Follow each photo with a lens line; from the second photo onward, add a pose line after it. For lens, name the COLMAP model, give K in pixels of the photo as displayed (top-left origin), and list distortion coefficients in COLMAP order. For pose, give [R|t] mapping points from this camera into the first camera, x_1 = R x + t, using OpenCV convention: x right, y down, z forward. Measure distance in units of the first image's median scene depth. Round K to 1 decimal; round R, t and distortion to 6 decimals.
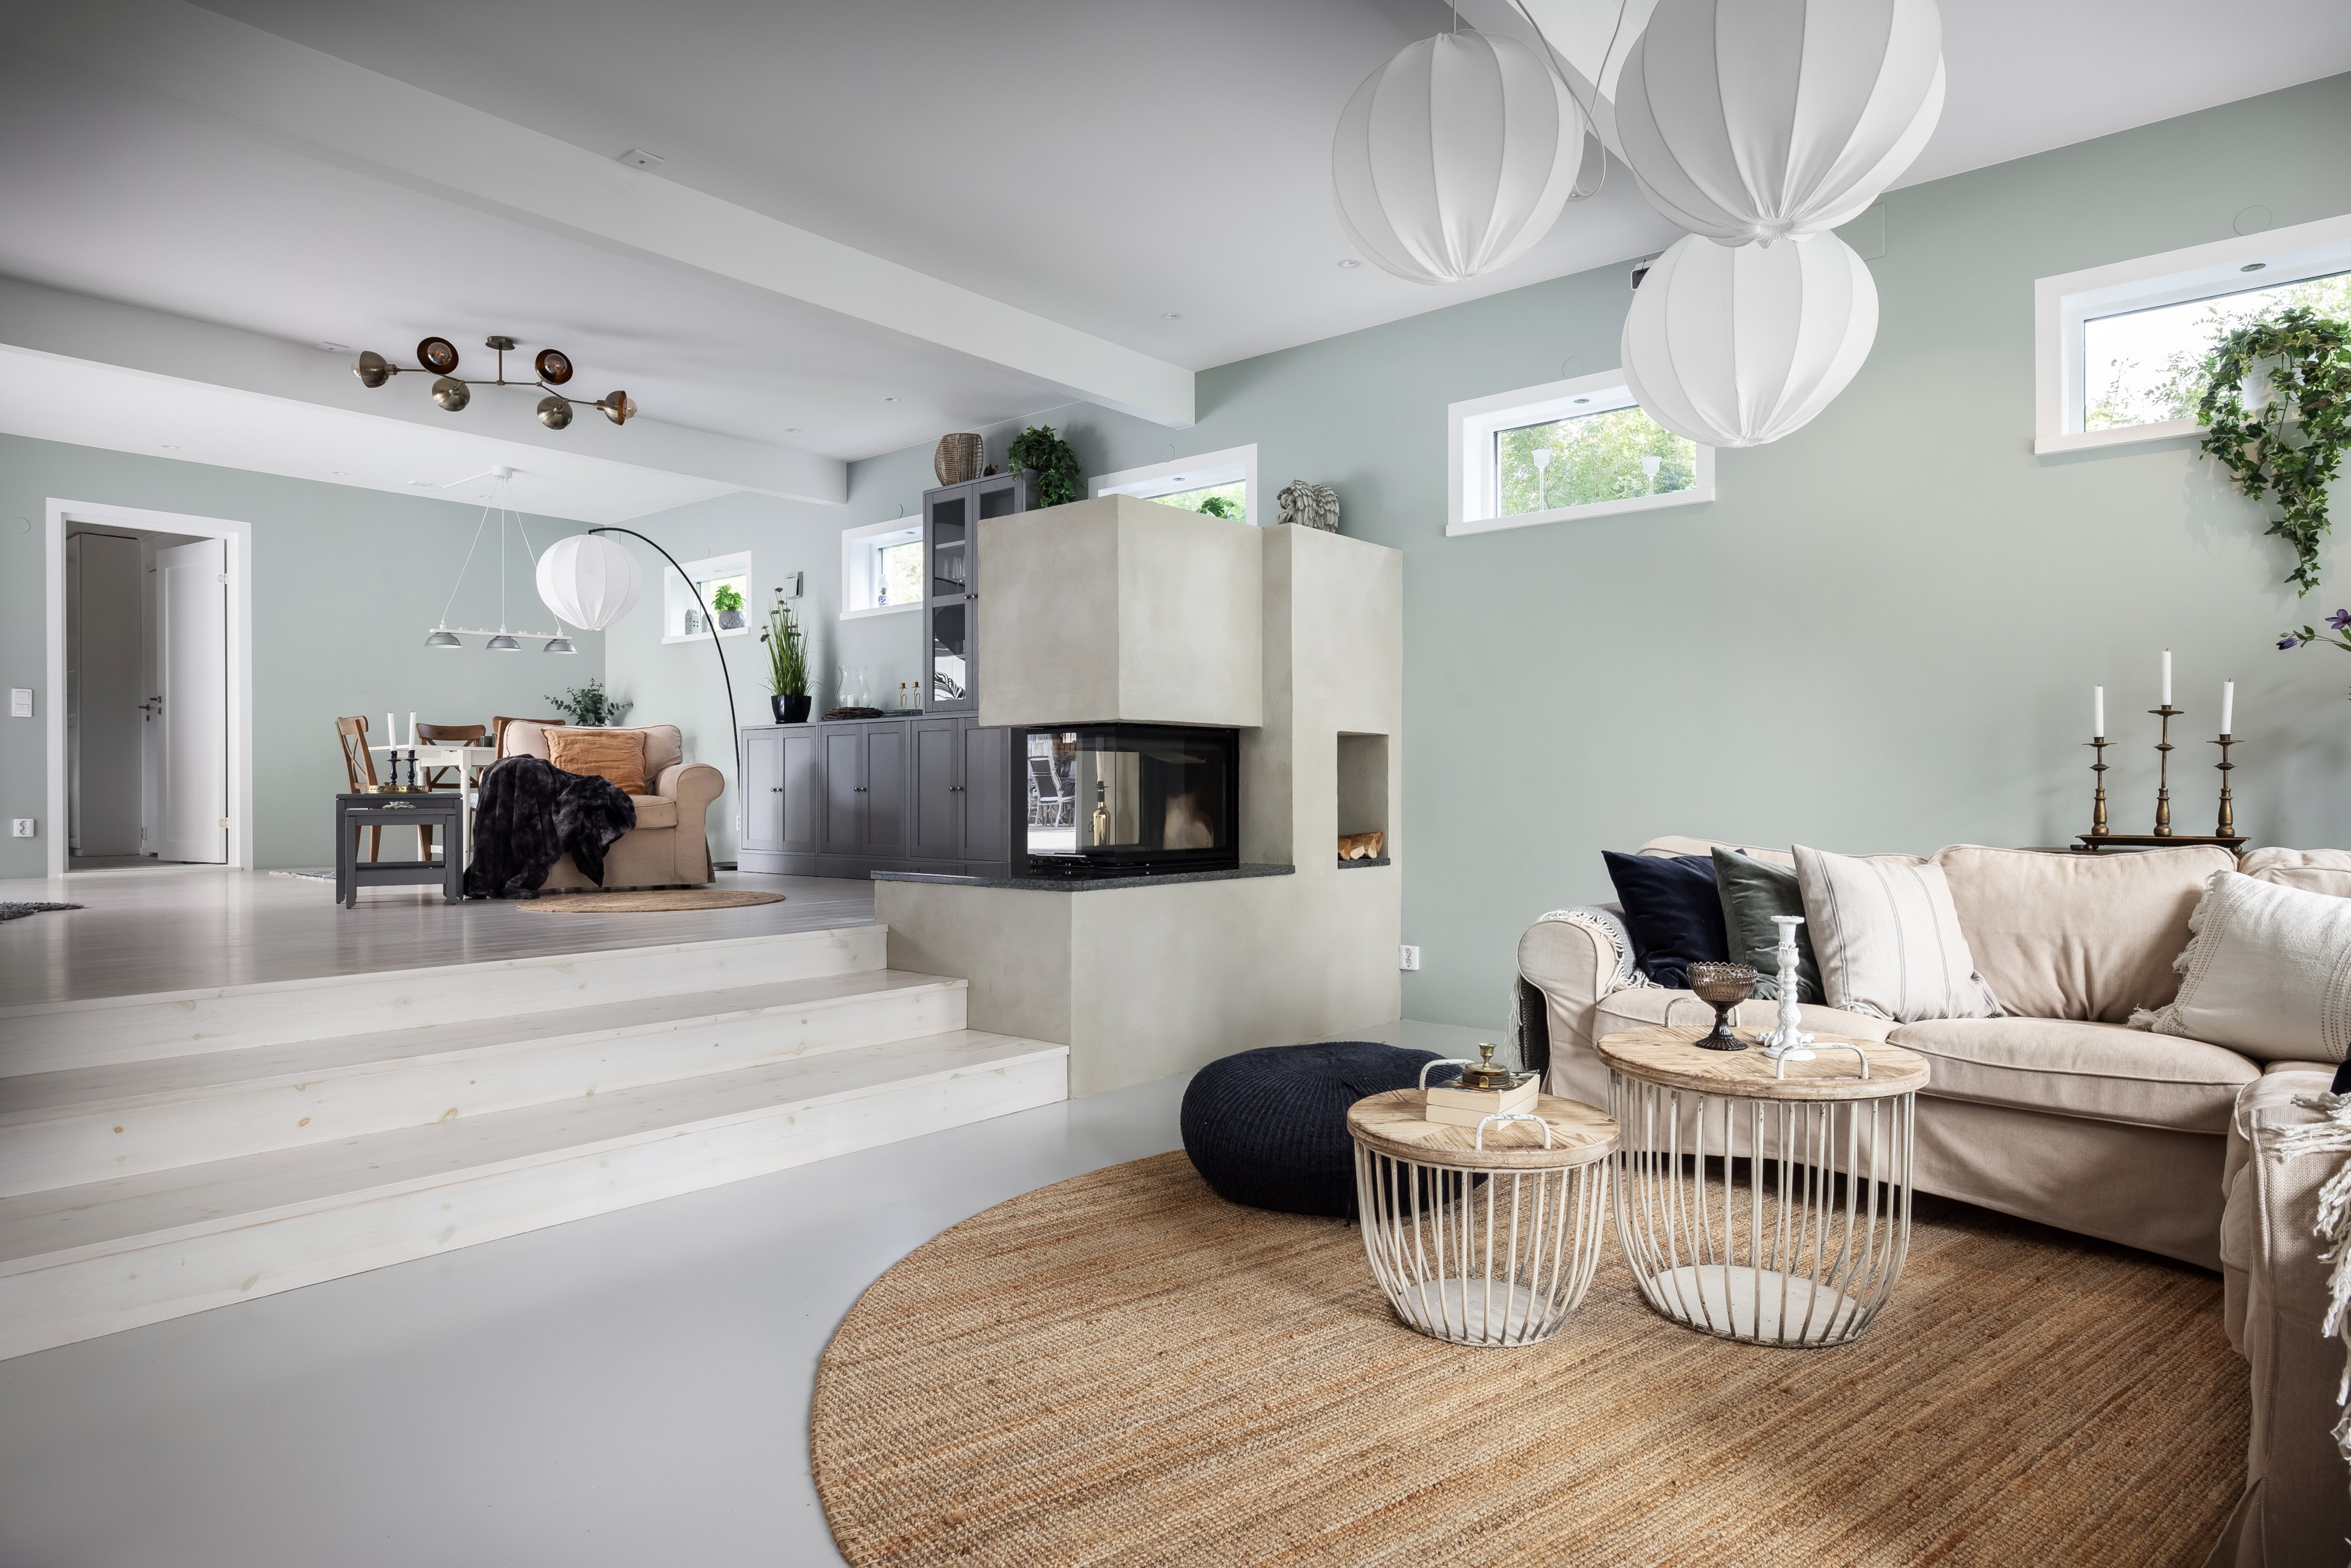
lens RADIAL K [[1364.5, 0, 1178.7], [0, 1364.5, 791.8], [0, 0, 1]] dist [-0.005353, -0.000430]
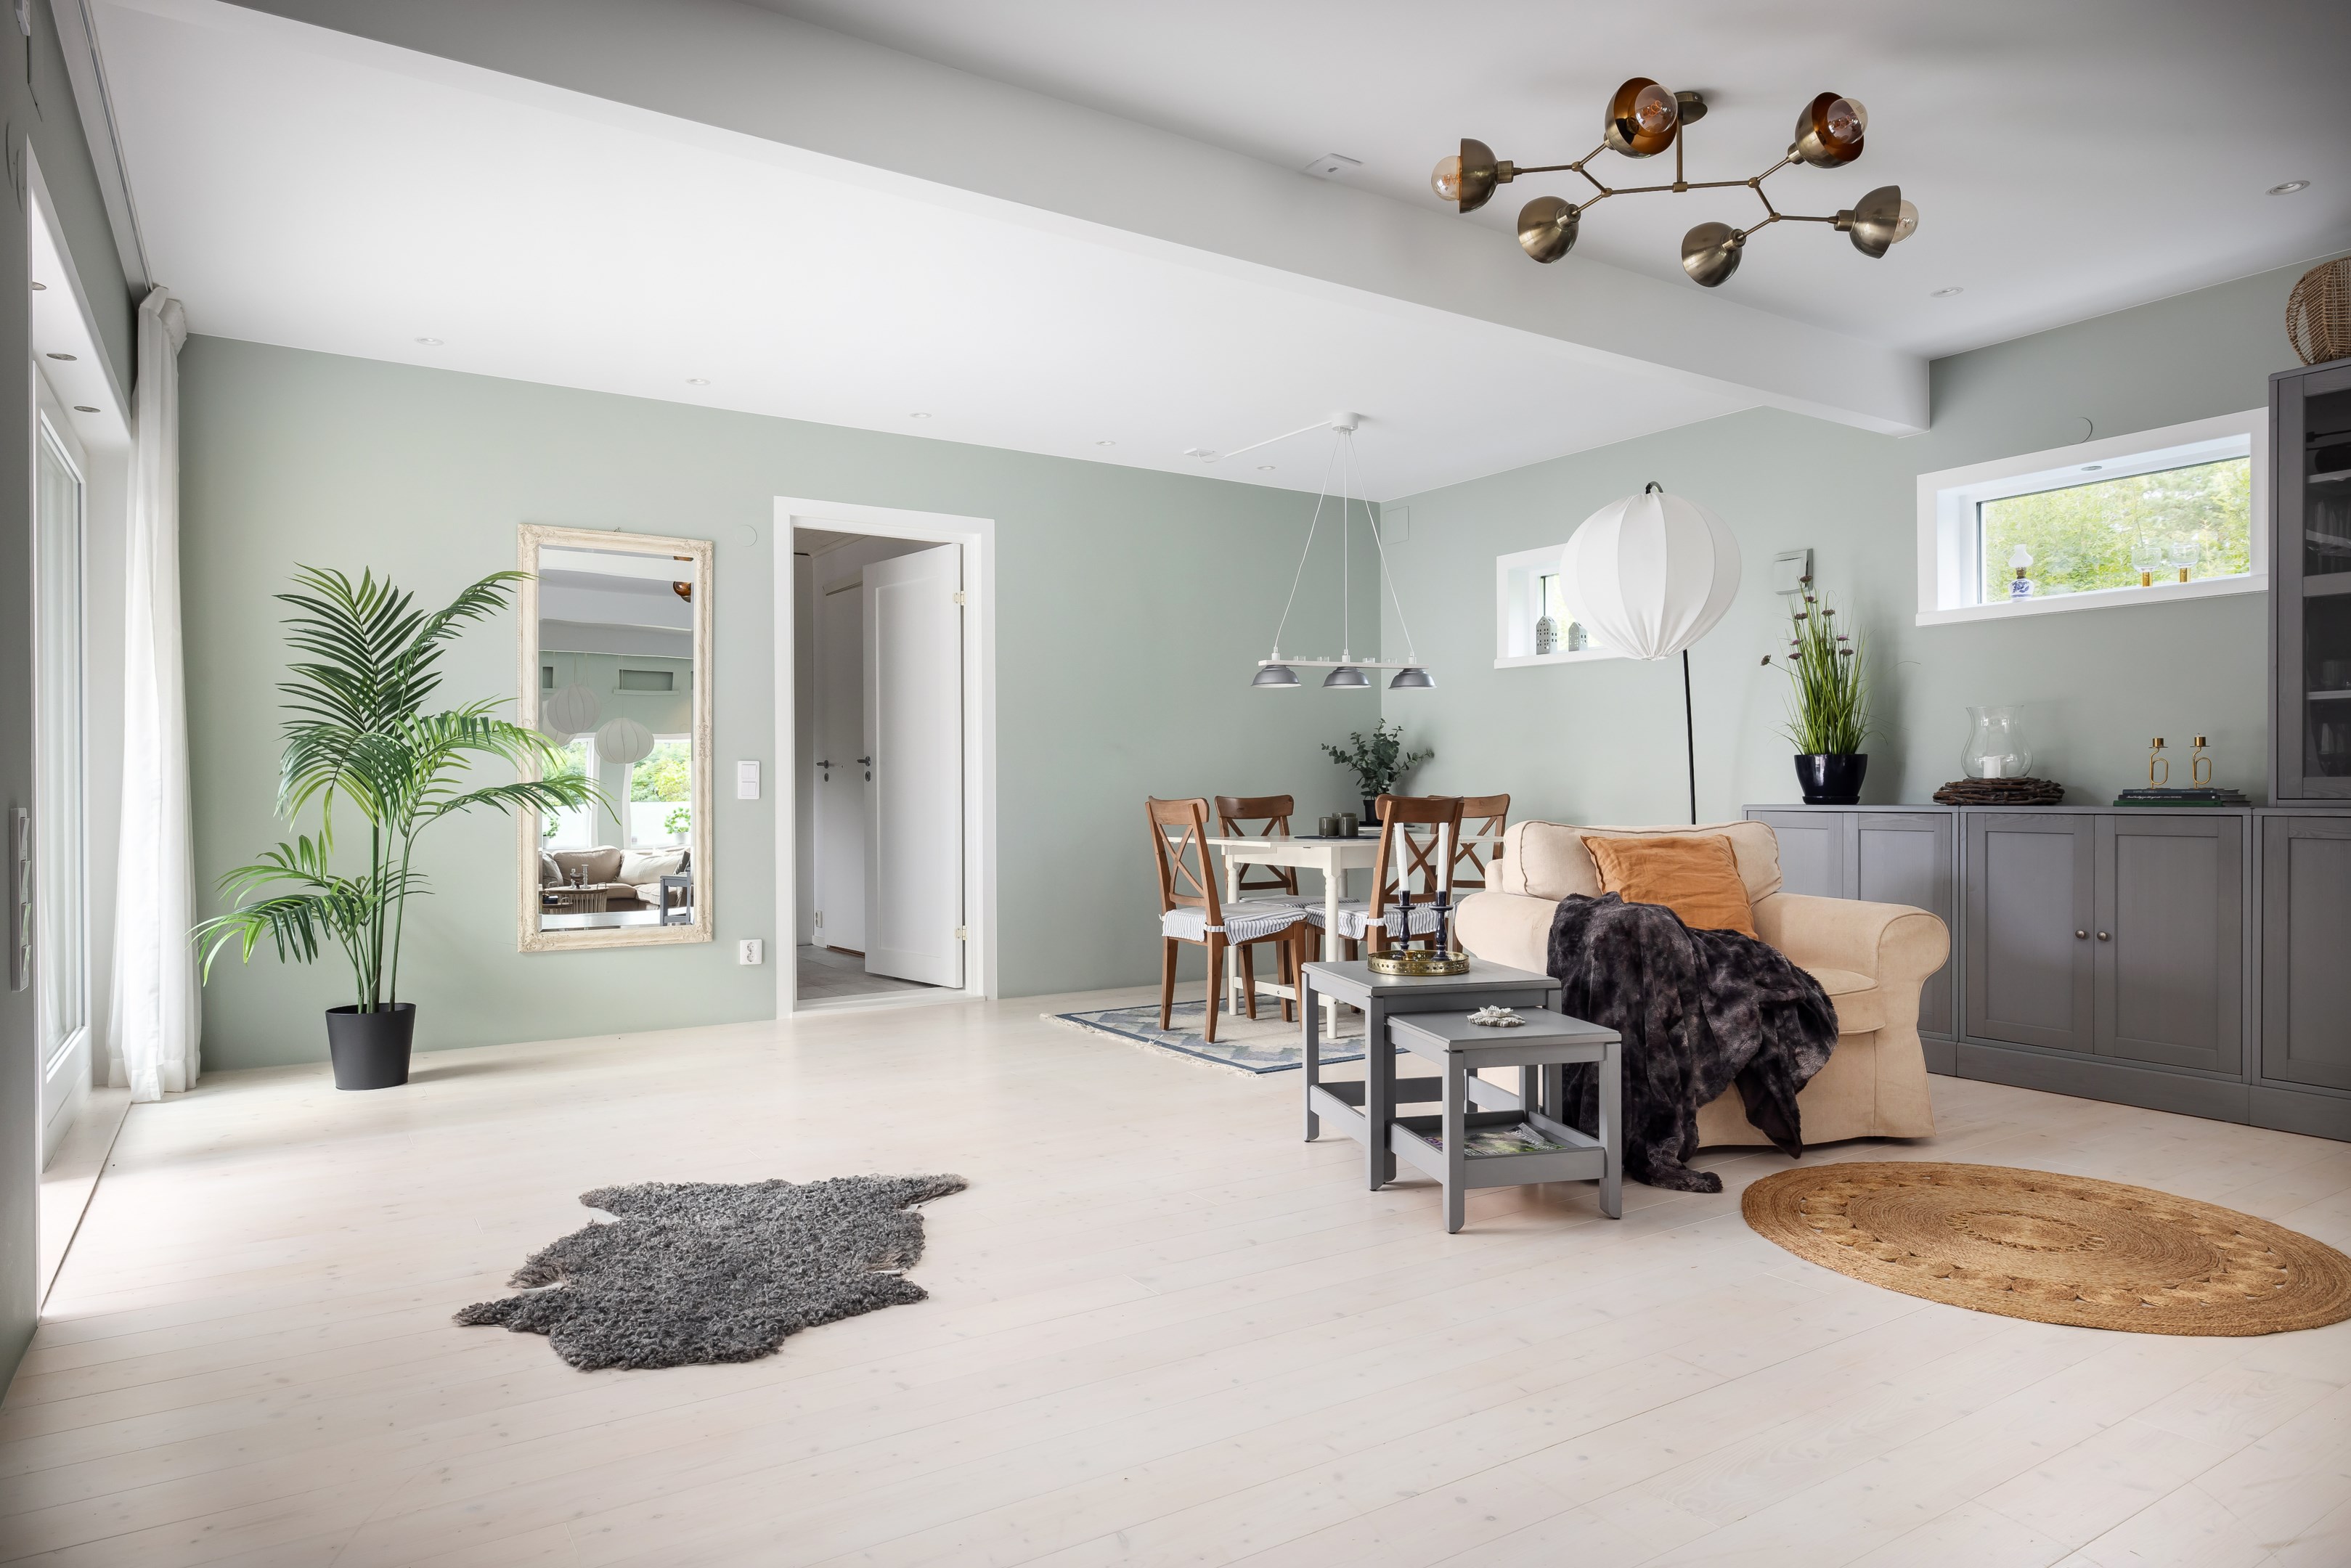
lens RADIAL K [[1394.0, 0, 1175.0], [0, 1394.0, 795.8], [0, 0, 1]] dist [-0.026589, -0.000632]
pose [[0.956330, -0.001039, -0.292286, -0.508703], [0.001937, 0.999994, 0.002784, -0.071894], [0.292281, -0.003228, 0.956327, 0.435728]]
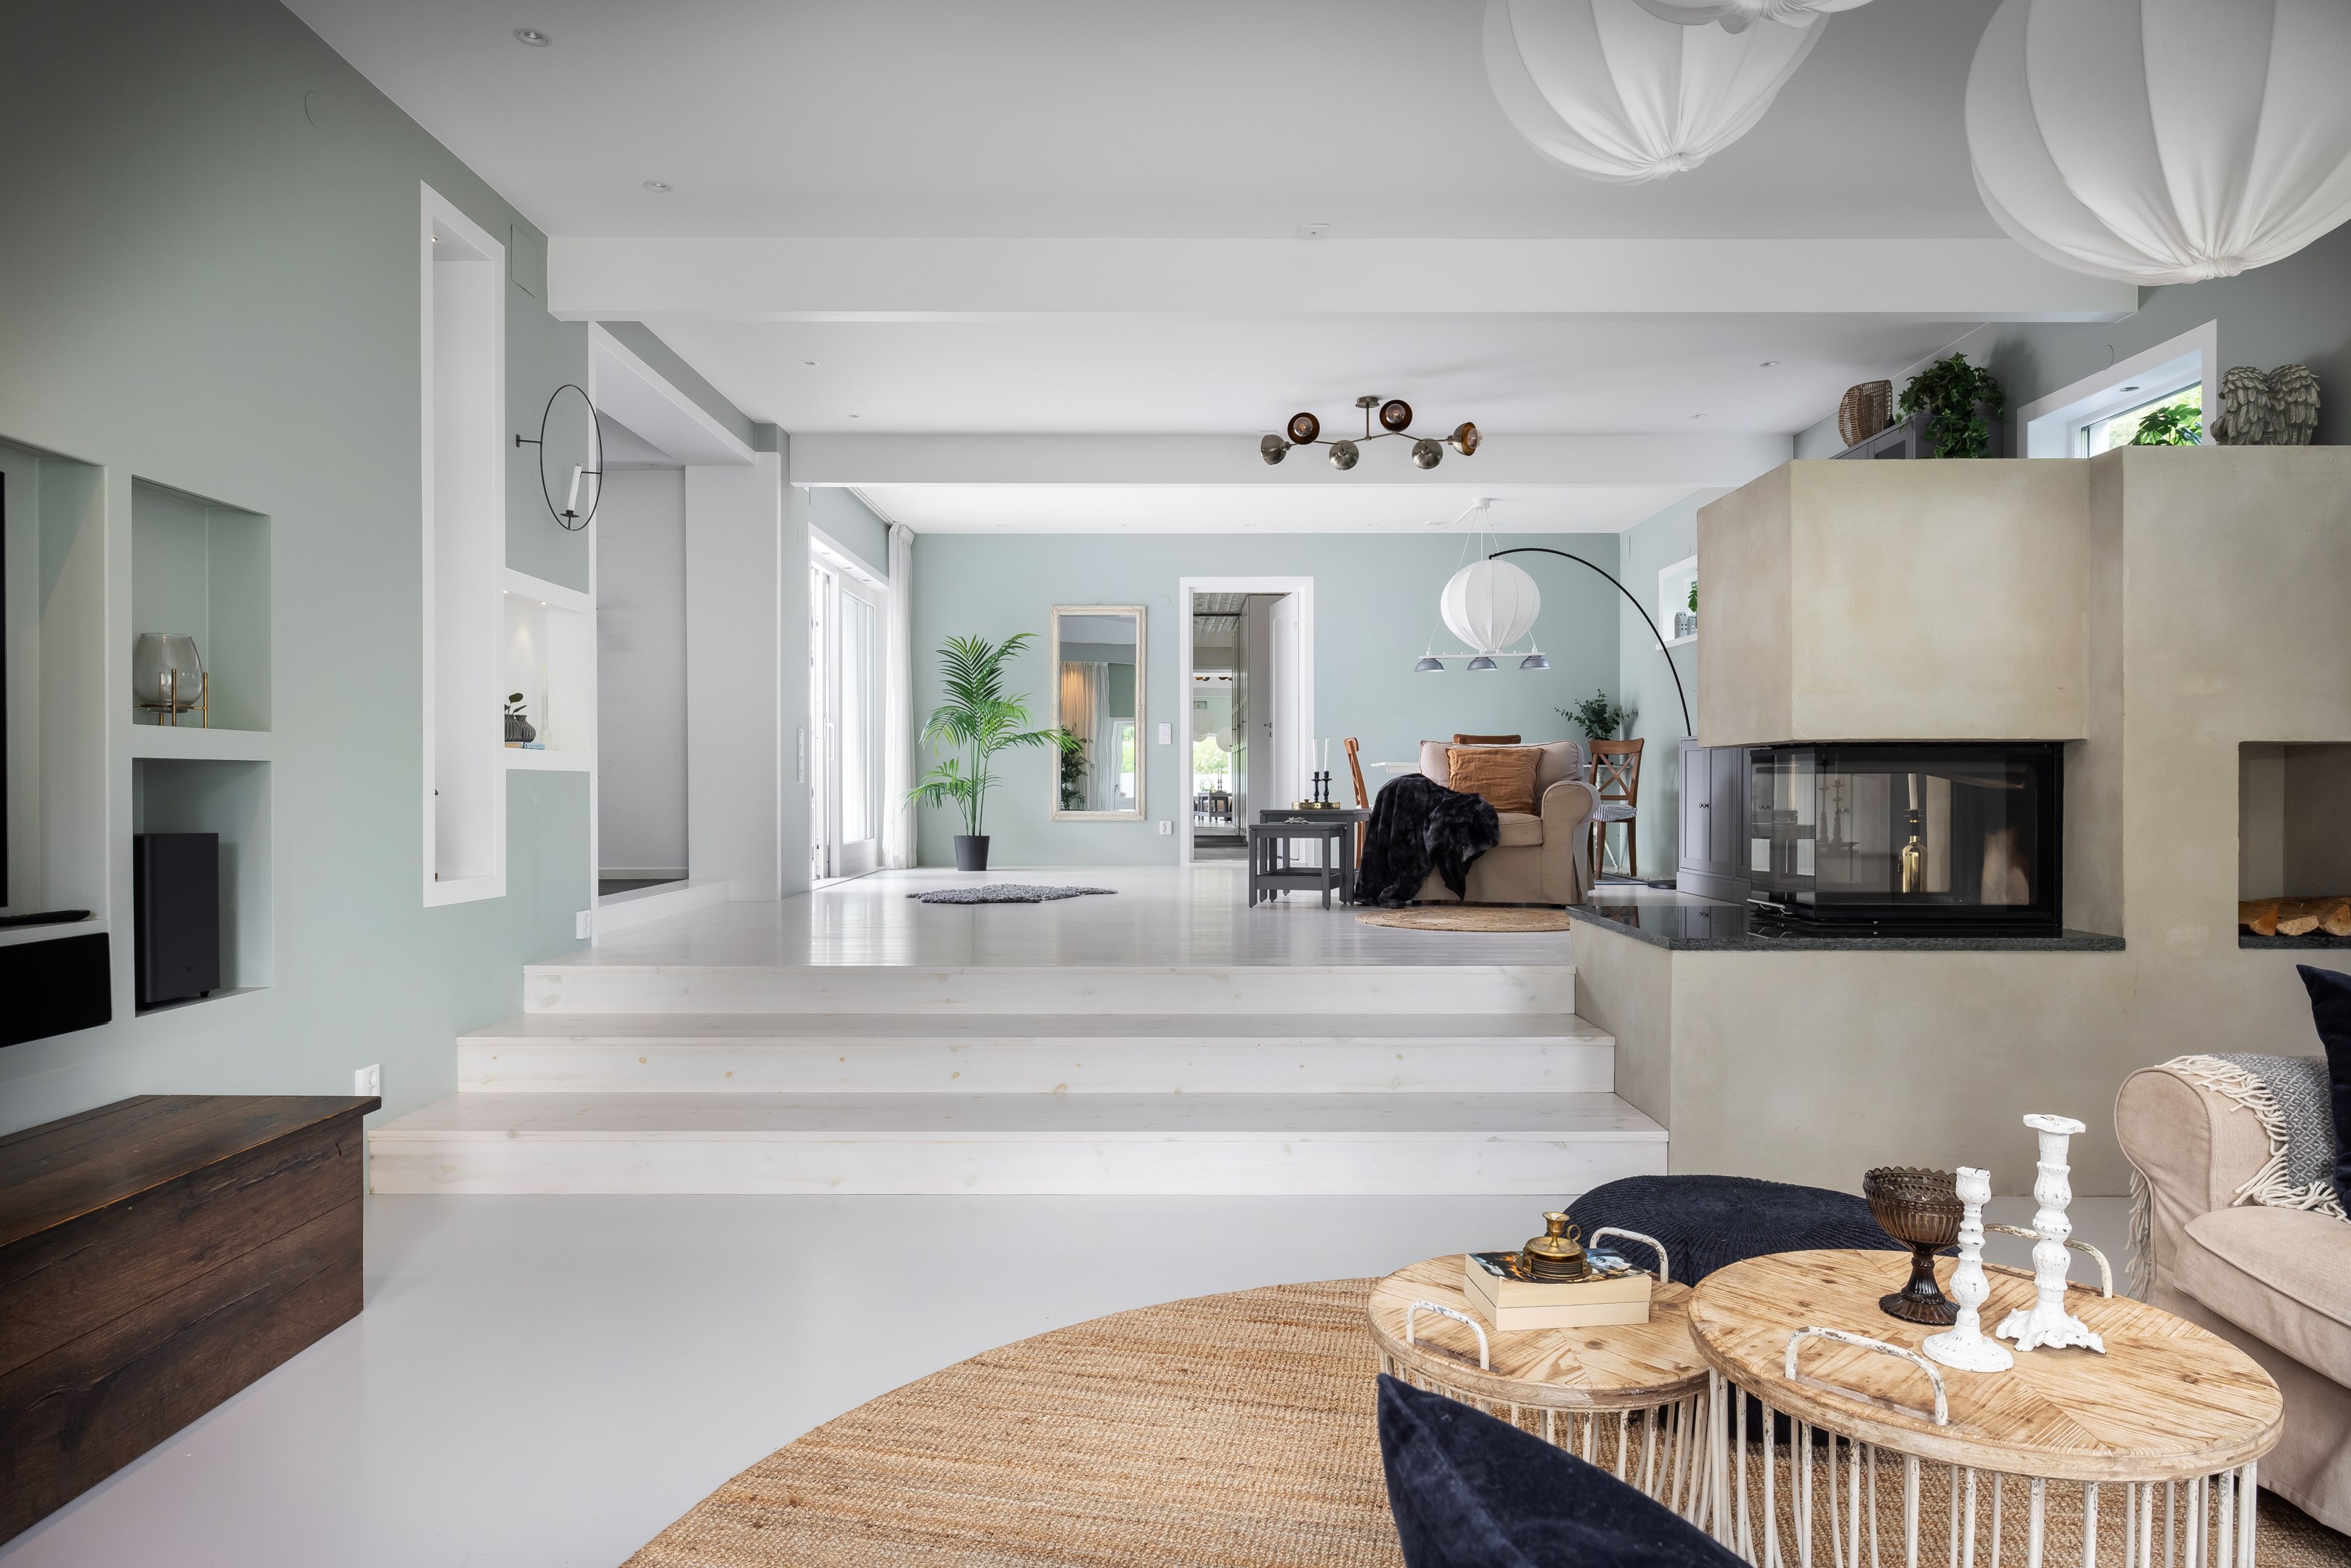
lens RADIAL K [[1419.6, 0, 1175.5], [0, 1419.6, 796.0], [0, 0, 1]] dist [-0.006020, -0.000460]
pose [[0.642323, 0.007674, -0.766396, 0.273340], [-0.001596, 0.999961, 0.008675, -0.020245], [0.766432, -0.004349, 0.642310, 0.138639]]
